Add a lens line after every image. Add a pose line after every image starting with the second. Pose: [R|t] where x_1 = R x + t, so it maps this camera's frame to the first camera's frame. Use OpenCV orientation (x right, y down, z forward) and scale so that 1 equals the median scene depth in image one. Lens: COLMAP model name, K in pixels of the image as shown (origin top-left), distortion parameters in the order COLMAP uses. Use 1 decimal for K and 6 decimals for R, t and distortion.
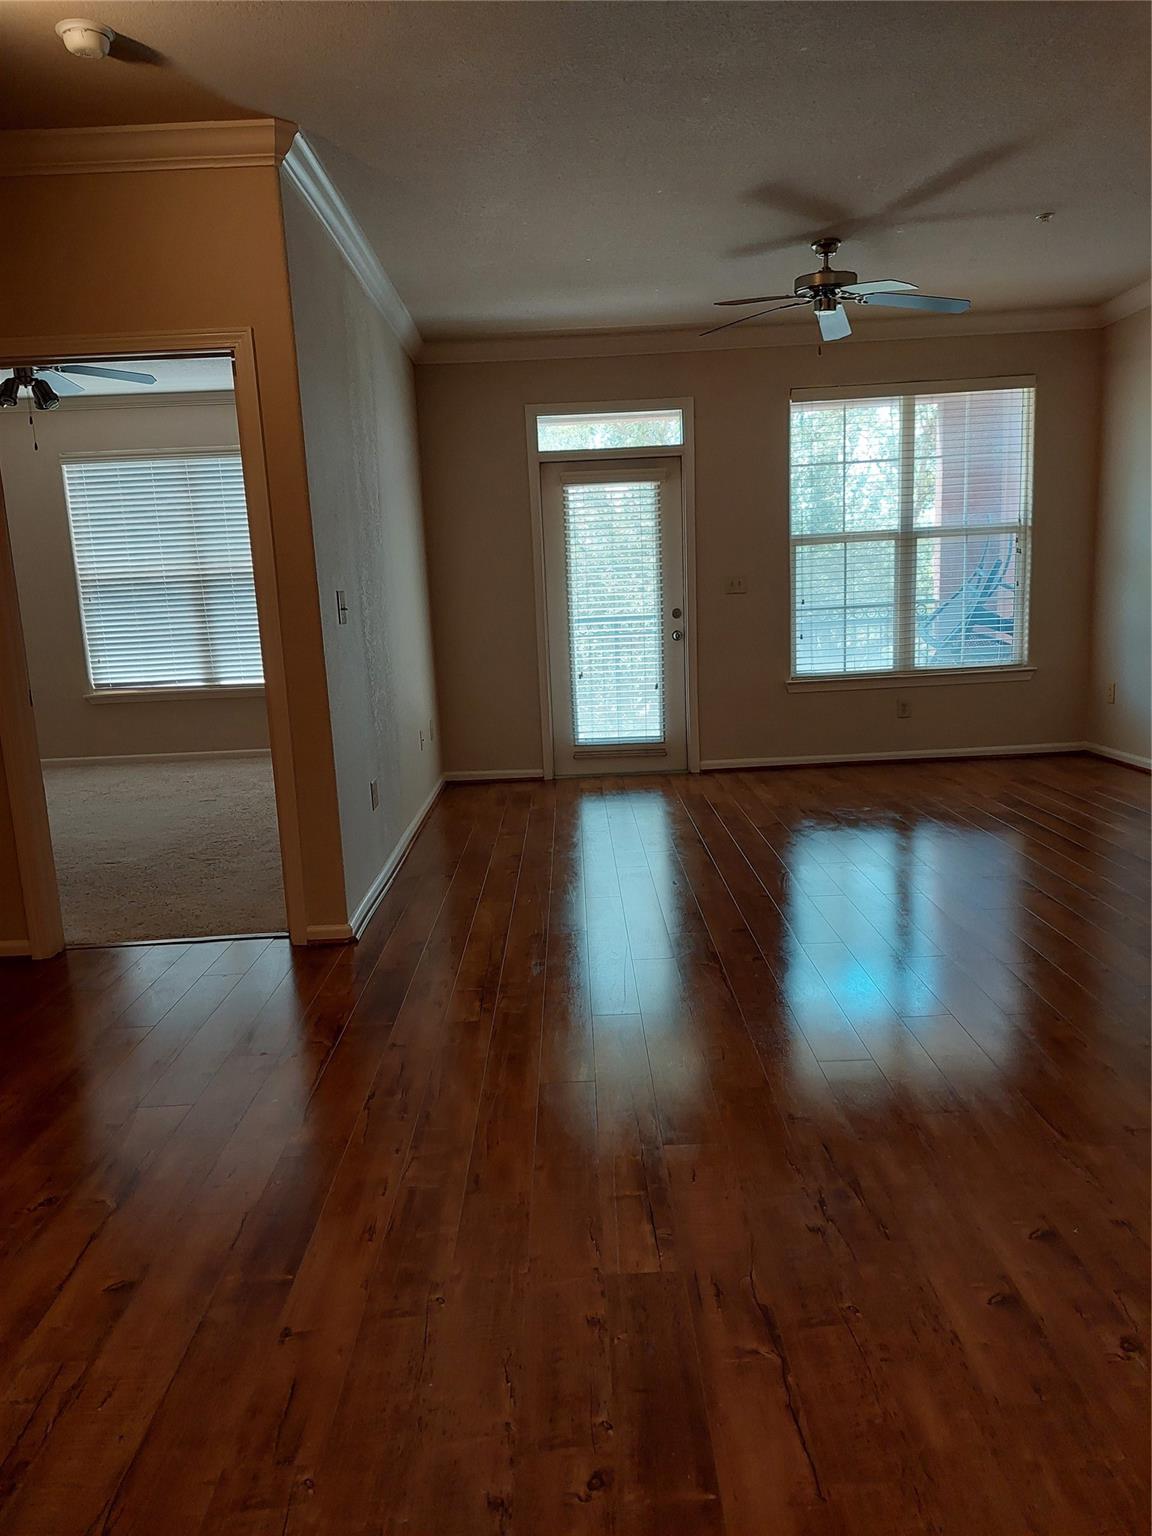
lens RADIAL K [[1111.6, 0, 567.9], [0, 1111.6, 798.1], [0, 0, 1]] dist [0.062222, -0.063214]
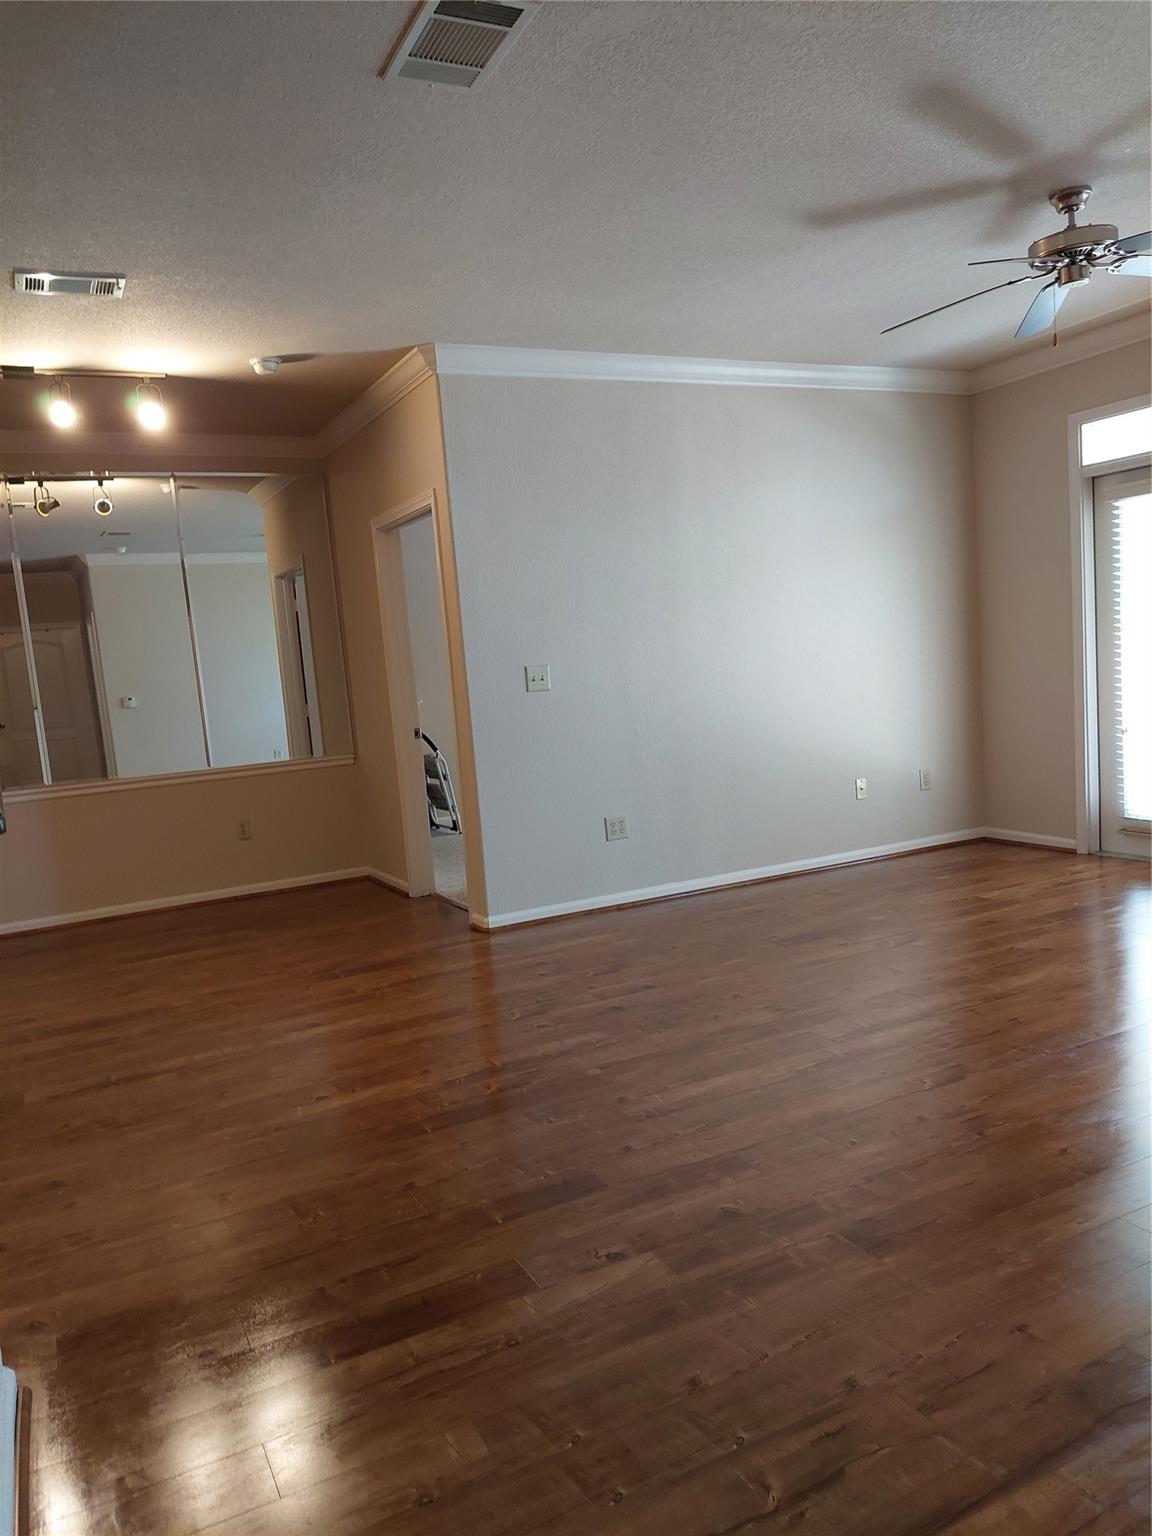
lens RADIAL K [[1111.6, 0, 553.6], [0, 1111.6, 819.4], [0, 0, 1]] dist [0.062222, -0.063214]
pose [[0.452583, 0.141700, -0.880392, 0.970809], [-0.118541, 0.988092, 0.098096, -0.139155], [0.883808, 0.059966, 0.463991, 0.451306]]
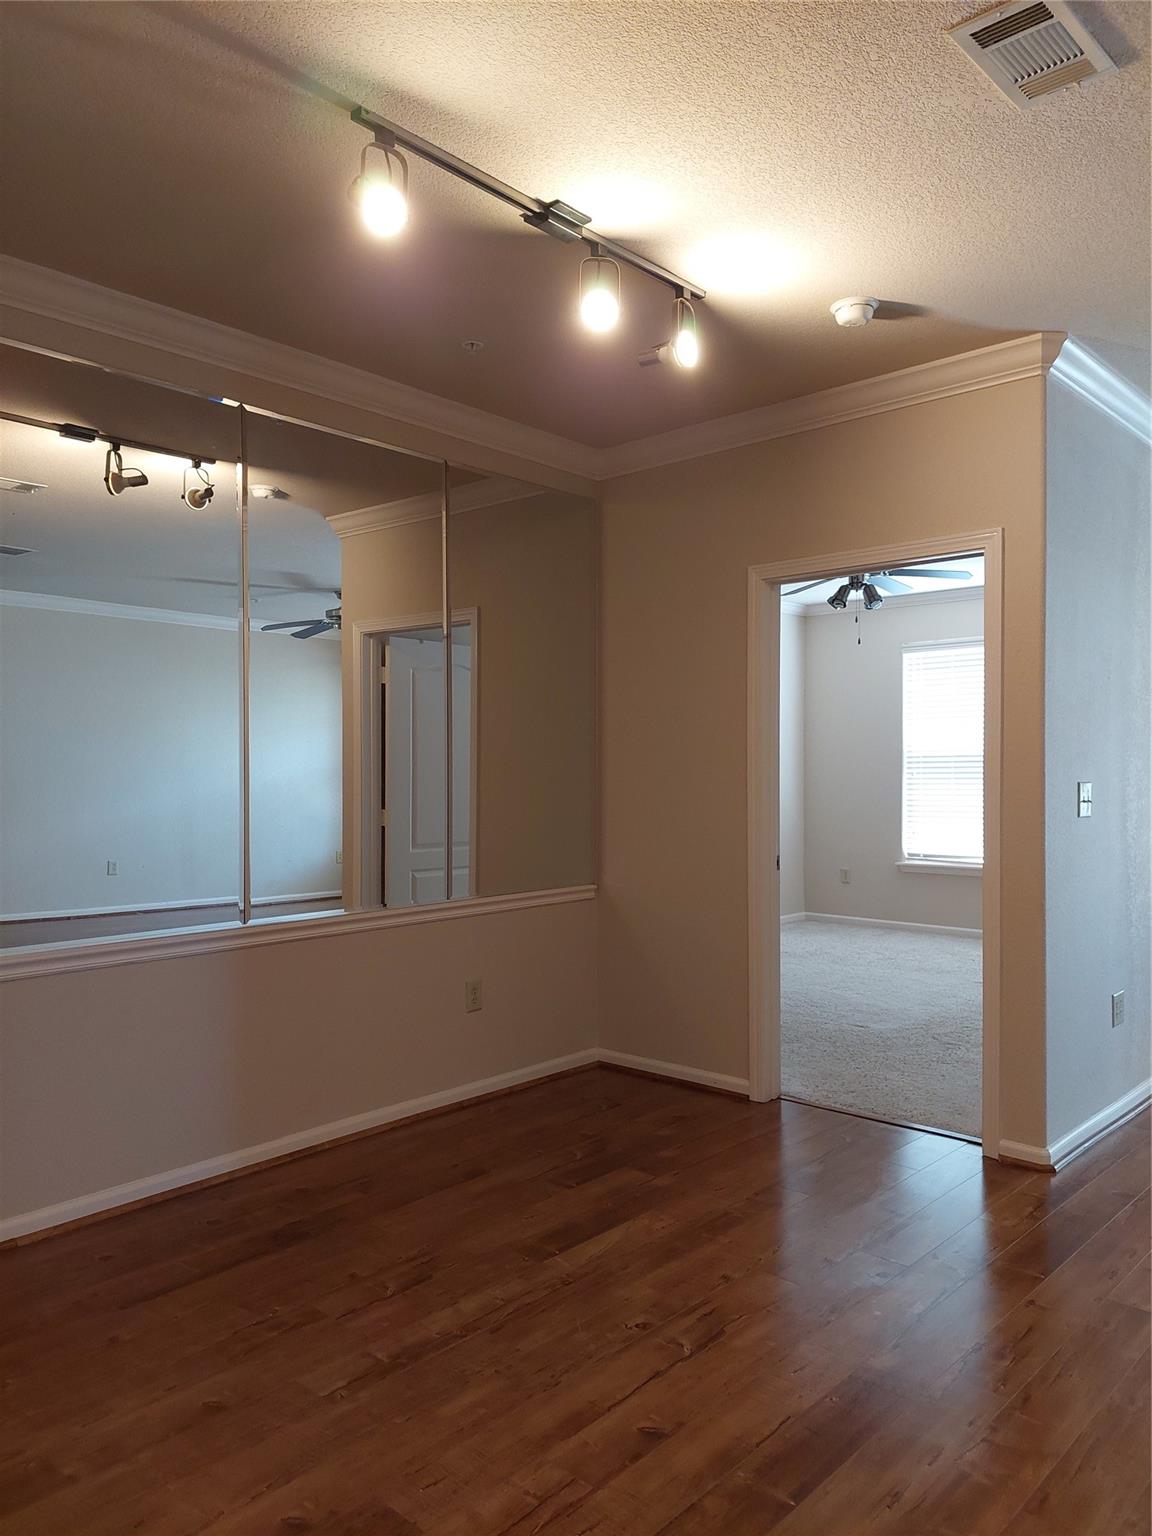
lens RADIAL K [[1111.6, 0, 572.7], [0, 1111.6, 773.0], [0, 0, 1]] dist [0.062222, -0.063214]
pose [[0.726987, 0.044995, -0.685175, 0.130530], [-0.161663, 0.981017, -0.107104, -0.024372], [0.667349, 0.188631, 0.720460, 0.041990]]
